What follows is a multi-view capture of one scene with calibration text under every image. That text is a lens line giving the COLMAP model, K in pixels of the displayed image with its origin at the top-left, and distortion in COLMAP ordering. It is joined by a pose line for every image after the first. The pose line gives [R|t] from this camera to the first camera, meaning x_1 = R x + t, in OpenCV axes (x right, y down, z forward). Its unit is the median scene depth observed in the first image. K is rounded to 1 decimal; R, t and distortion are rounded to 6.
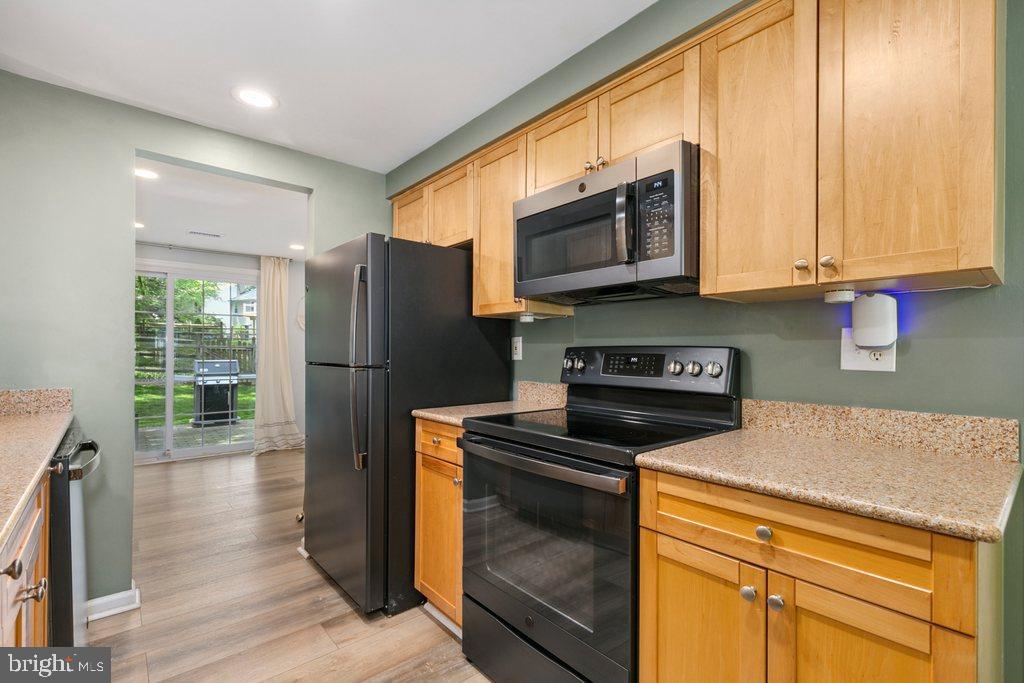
lens RADIAL K [[470.6, 0, 510.2], [0, 470.6, 345.8], [0, 0, 1]] dist [0.013445, 0.000461]
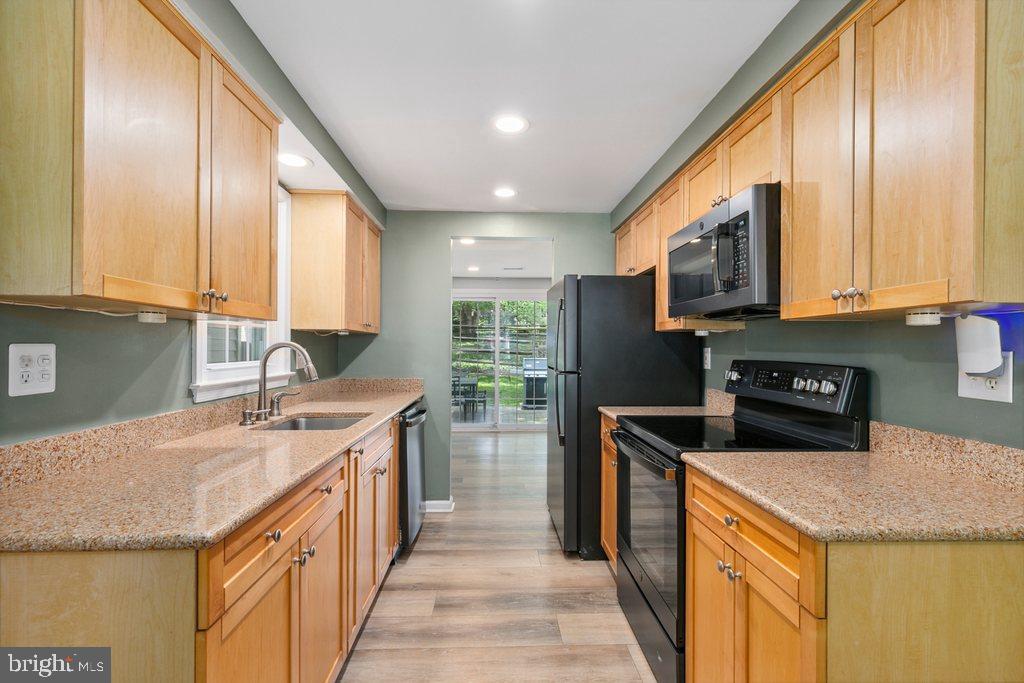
lens RADIAL K [[470.6, 0, 514.3], [0, 470.6, 343.3], [0, 0, 1]] dist [0.013445, 0.000461]
pose [[0.790303, -0.002382, -0.612712, 0.455849], [0.002910, 0.999996, -0.000135, -0.042417], [0.612710, -0.001676, 0.790306, -0.185834]]
